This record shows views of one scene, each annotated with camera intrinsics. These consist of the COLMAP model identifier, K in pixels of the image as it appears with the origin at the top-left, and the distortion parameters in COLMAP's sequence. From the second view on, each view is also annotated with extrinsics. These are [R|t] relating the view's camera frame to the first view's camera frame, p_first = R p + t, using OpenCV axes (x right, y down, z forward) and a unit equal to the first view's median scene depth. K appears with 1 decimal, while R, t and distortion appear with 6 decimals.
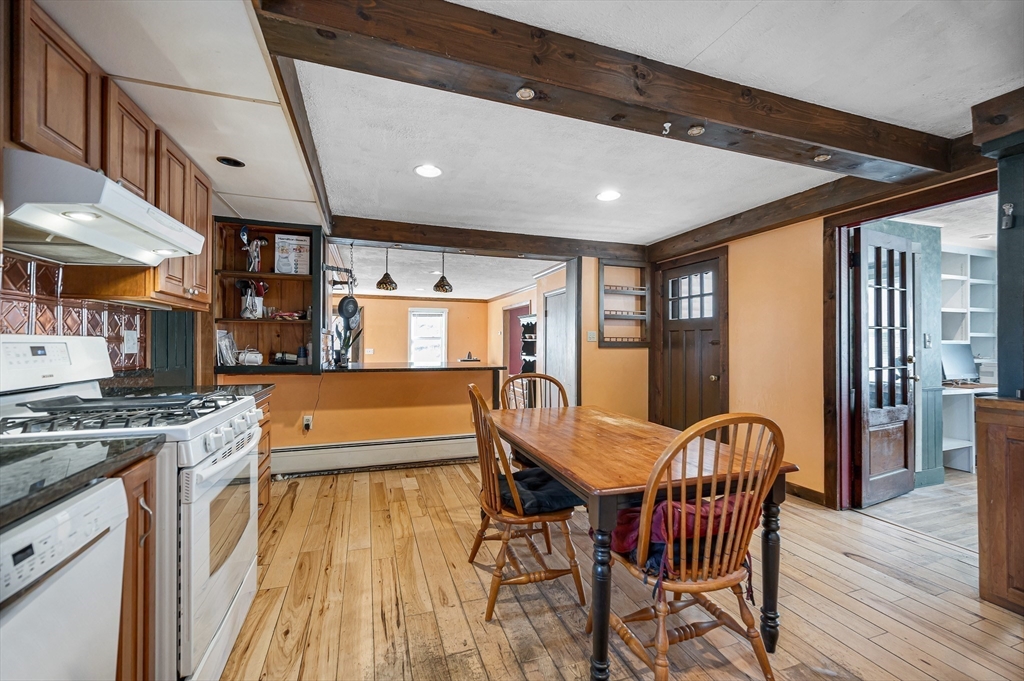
lens RADIAL K [[411.0, 0, 508.9], [0, 411.0, 339.7], [0, 0, 1]] dist [0.000000, -0.000067]
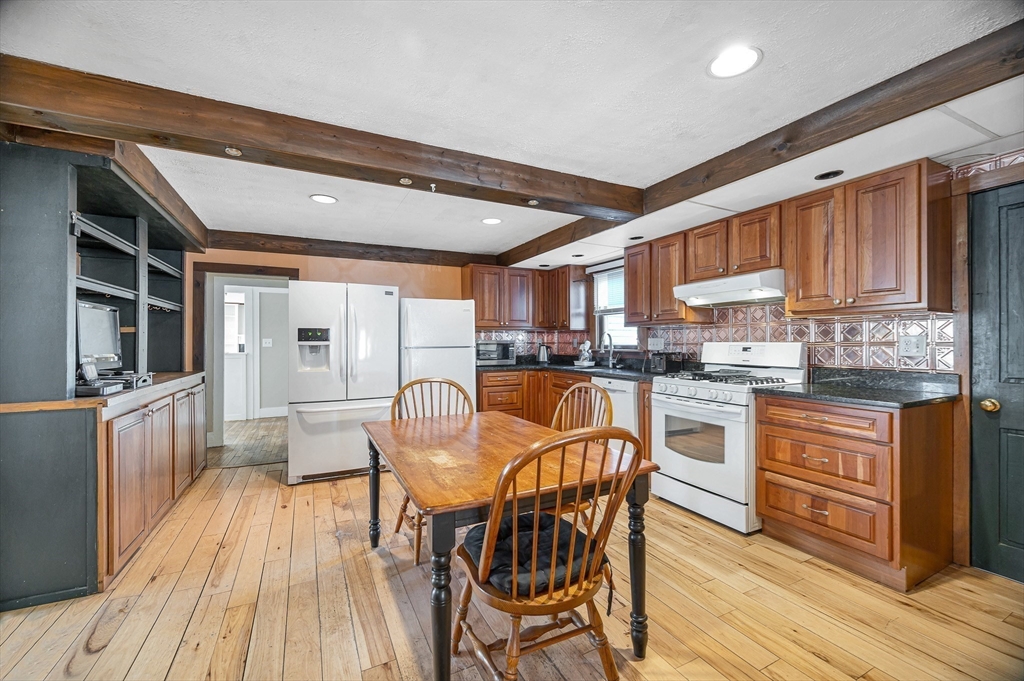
lens RADIAL K [[411.0, 0, 514.6], [0, 411.0, 341.6], [0, 0, 1]] dist [0.000000, -0.000067]
pose [[-0.990537, -0.005498, -0.137135, 0.169925], [-0.004021, 0.999931, -0.011044, 0.006133], [0.137187, -0.010388, -0.990491, 1.252656]]
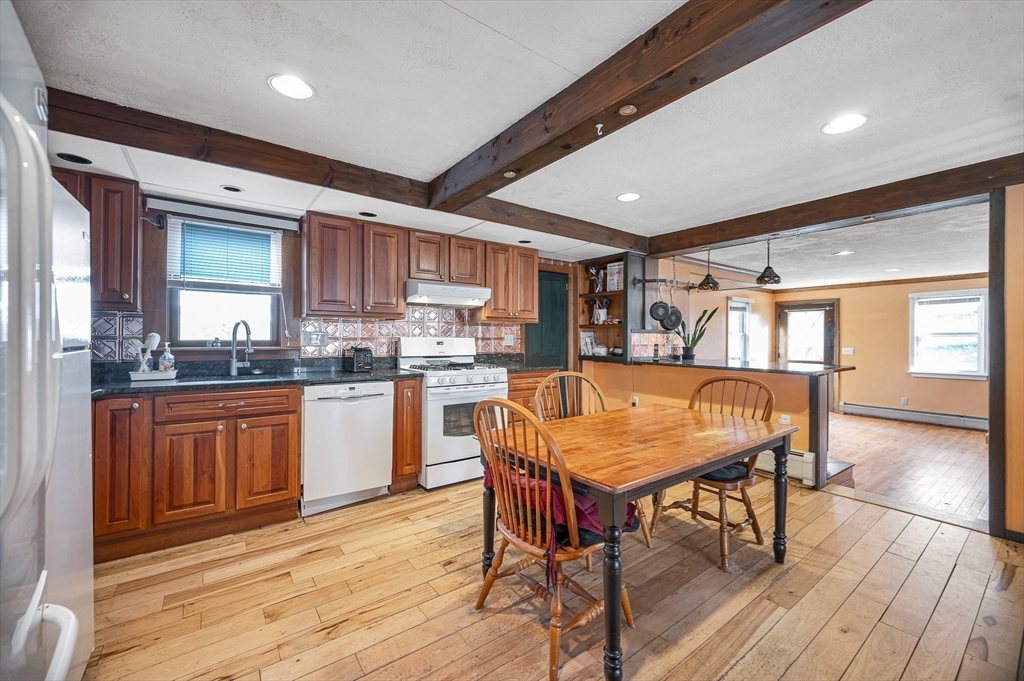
lens RADIAL K [[411.0, 0, 513.8], [0, 411.0, 341.0], [0, 0, 1]] dist [0.000000, -0.000067]
pose [[0.298092, 0.003453, -0.954531, 0.687212], [0.004971, 0.999974, 0.005170, 0.000479], [0.954524, -0.006286, 0.298067, 0.262925]]
